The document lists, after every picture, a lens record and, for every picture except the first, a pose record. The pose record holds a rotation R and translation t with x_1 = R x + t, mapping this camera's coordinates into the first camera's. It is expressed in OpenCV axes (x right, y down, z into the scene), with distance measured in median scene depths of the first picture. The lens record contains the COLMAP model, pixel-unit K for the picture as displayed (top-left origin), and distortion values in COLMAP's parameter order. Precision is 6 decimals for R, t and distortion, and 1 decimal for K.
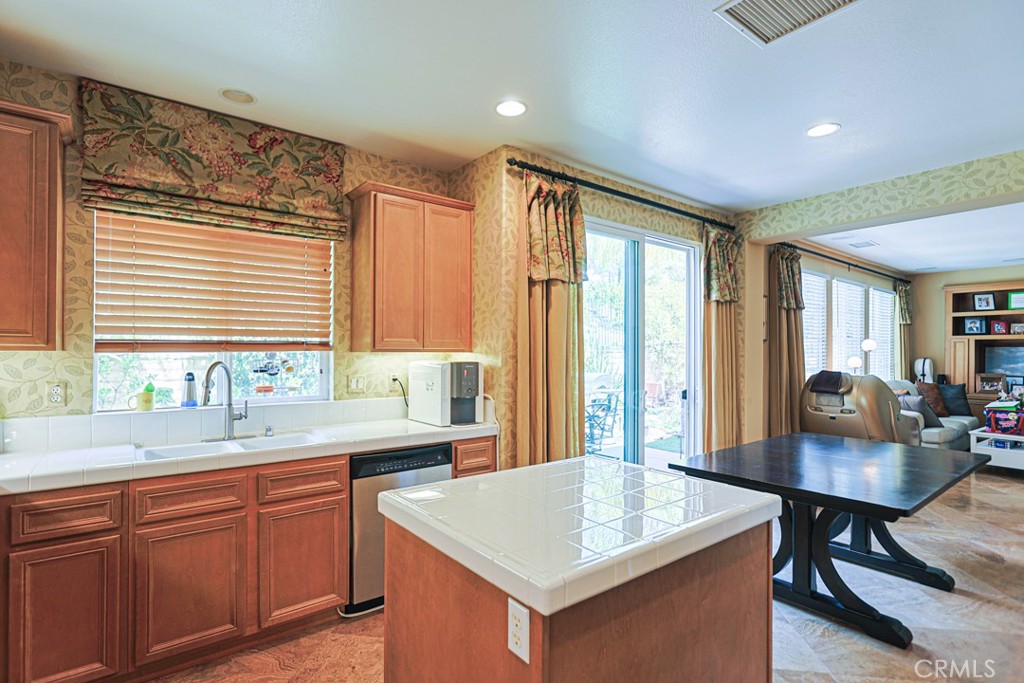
lens RADIAL K [[495.1, 0, 513.8], [0, 495.1, 349.0], [0, 0, 1]] dist [-0.002281, 0.000027]
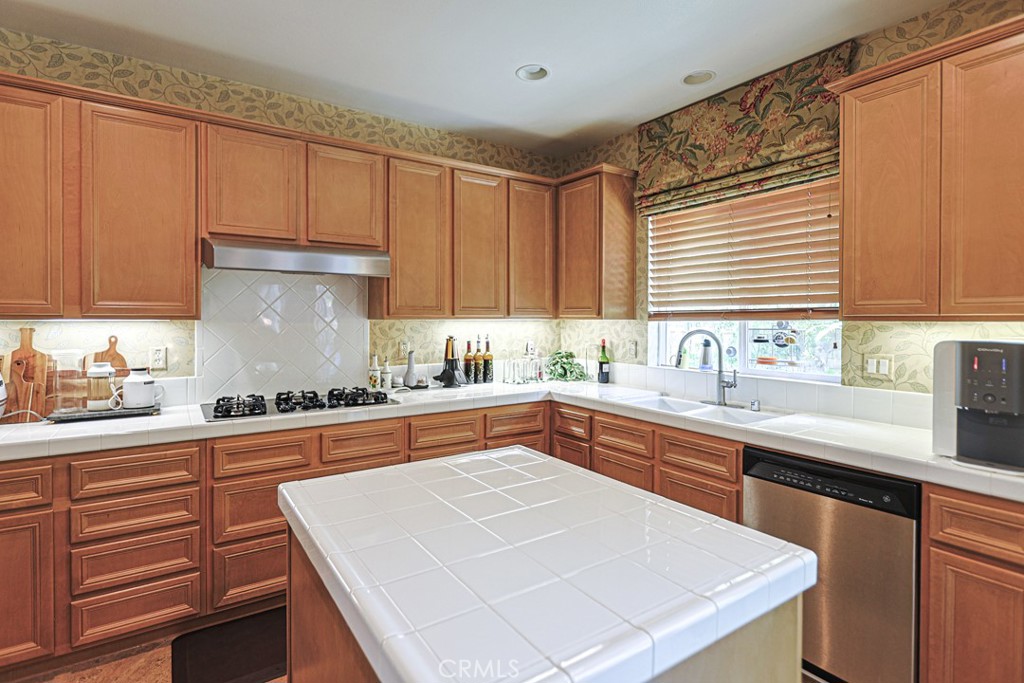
lens RADIAL K [[511.9, 0, 514.1], [0, 511.9, 322.6], [0, 0, 1]] dist [0.001926, -0.000372]
pose [[-0.069036, 0.003928, -0.997606, 0.496759], [0.002272, 0.999990, 0.003781, 0.004749], [0.997612, -0.002006, -0.069045, 0.605902]]
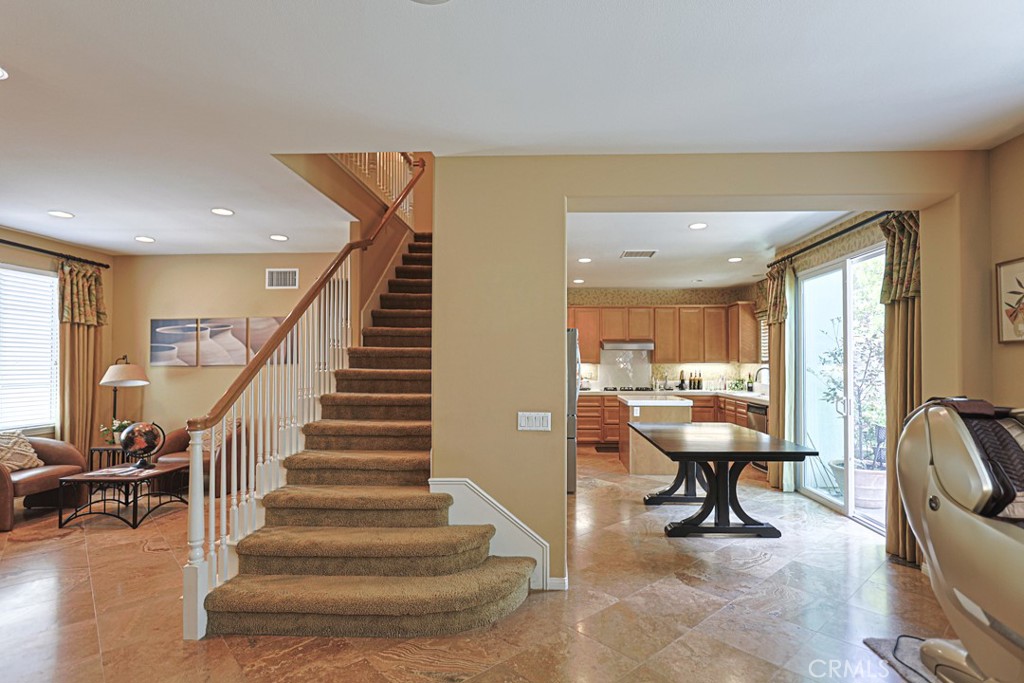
lens RADIAL K [[506.8, 0, 538.3], [0, 506.8, 353.0], [0, 0, 1]] dist [-0.001379, 0.000812]
pose [[-0.639929, -0.020672, -0.768156, 2.236626], [0.000793, 0.999620, -0.027561, 0.019327], [0.768433, -0.018247, -0.639670, 1.672741]]
